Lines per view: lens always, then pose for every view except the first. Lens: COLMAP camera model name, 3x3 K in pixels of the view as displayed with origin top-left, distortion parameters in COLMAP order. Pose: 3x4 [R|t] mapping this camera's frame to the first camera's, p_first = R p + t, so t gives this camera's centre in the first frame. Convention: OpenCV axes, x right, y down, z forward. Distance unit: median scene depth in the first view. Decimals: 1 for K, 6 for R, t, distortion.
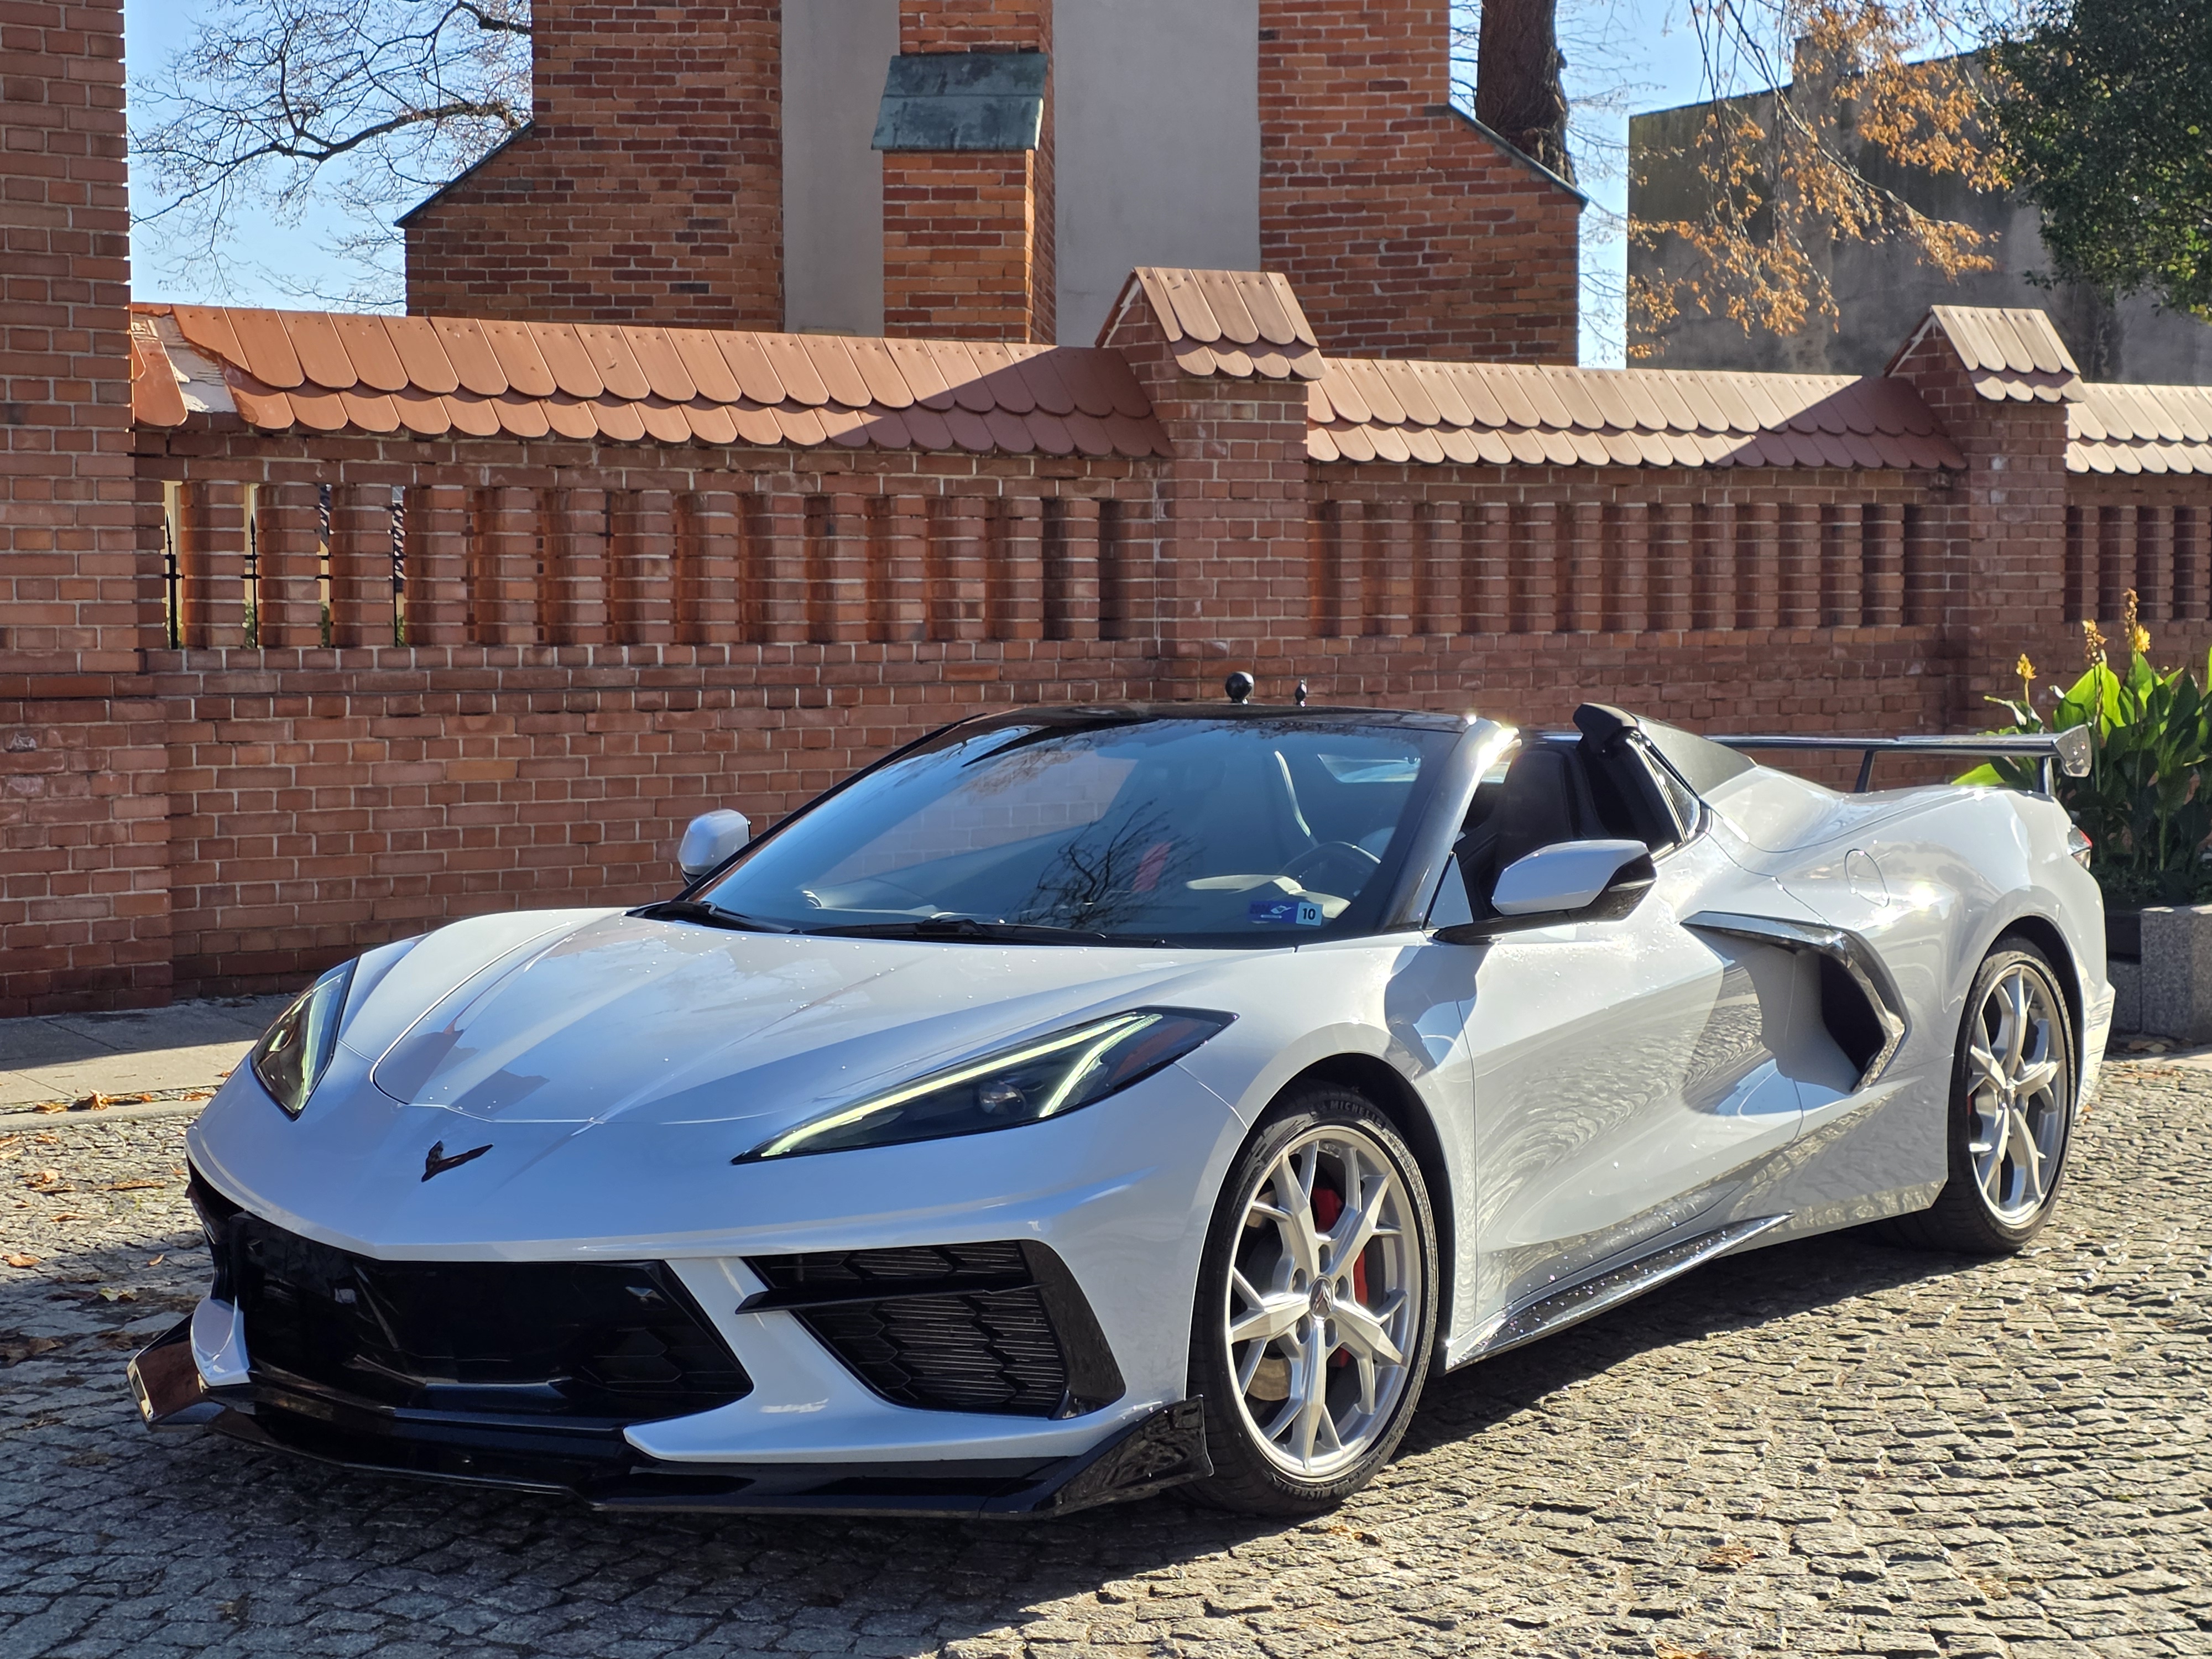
lens RADIAL K [[3725.7, 0, 1147.2], [0, 3725.7, 771.1], [0, 0, 1]] dist [0.315365, -1.168532]
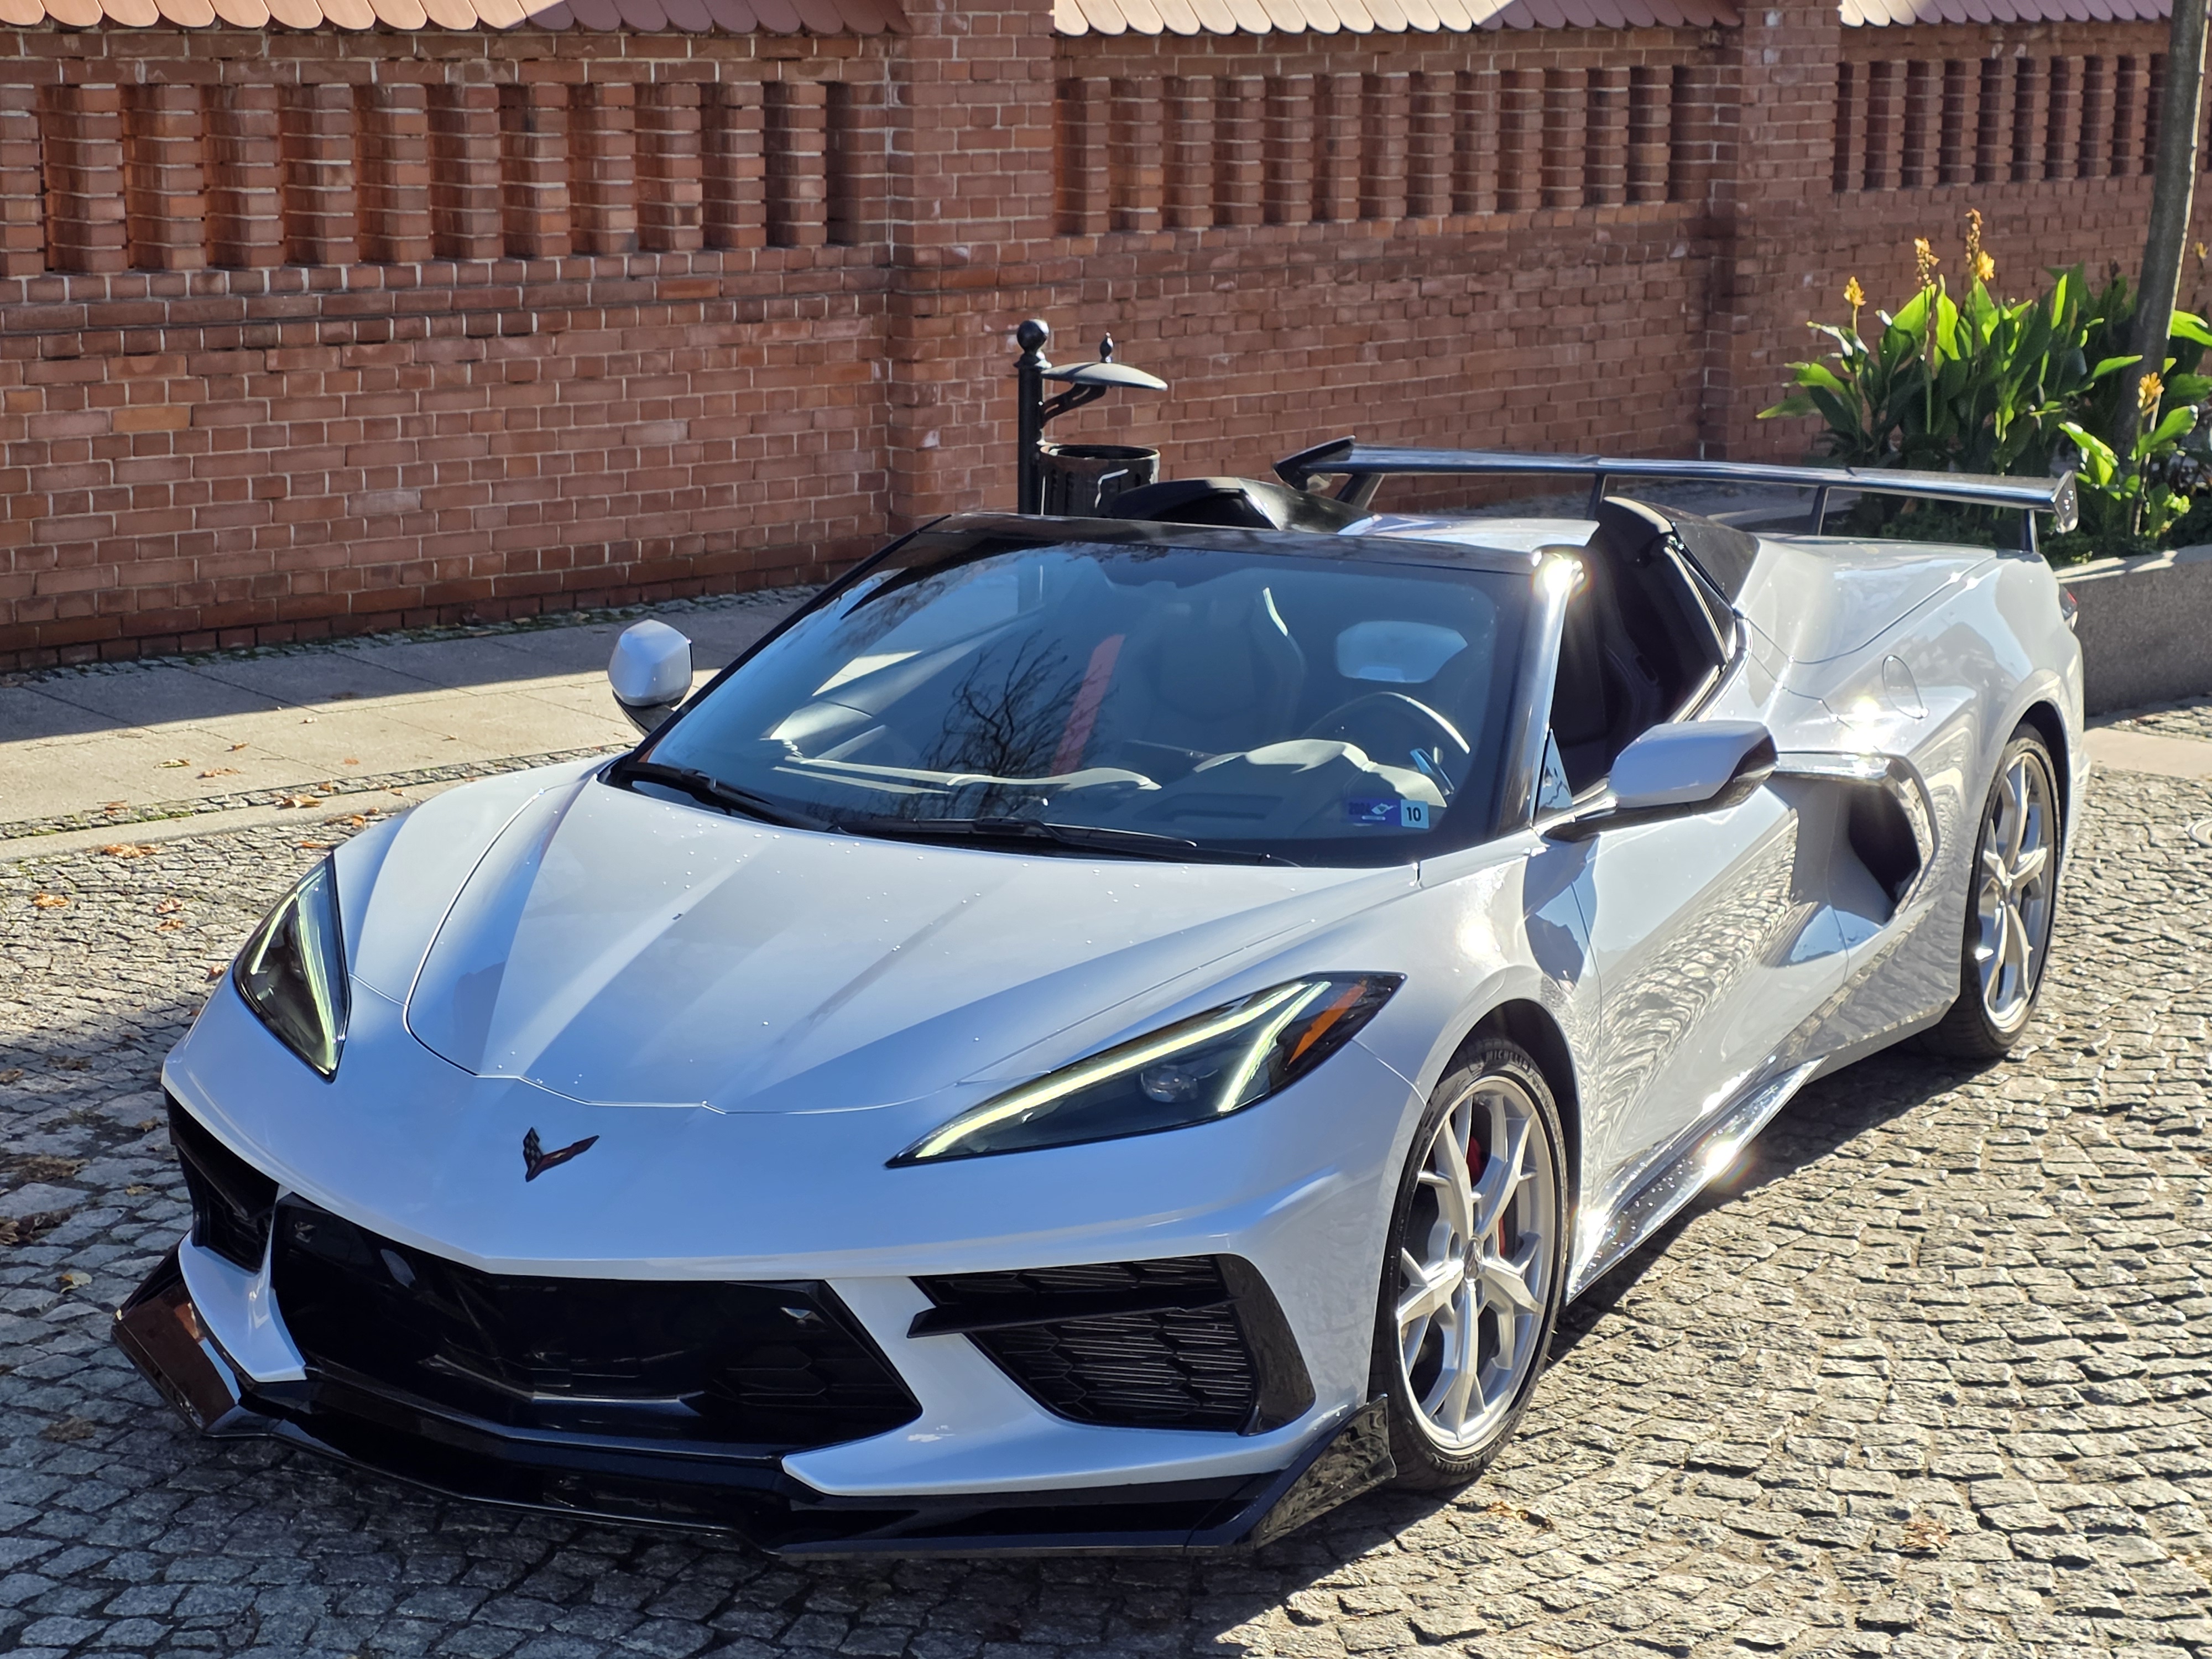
lens RADIAL K [[4121.4, 0, 1106.0], [0, 4121.4, 829.5], [0, 0, 1]] dist [0.238882, -0.526620]
pose [[0.991831, -0.014548, 0.126728, -0.126143], [-0.005643, 0.987497, 0.157534, -0.092199], [-0.127435, -0.156962, 0.979348, 0.018047]]
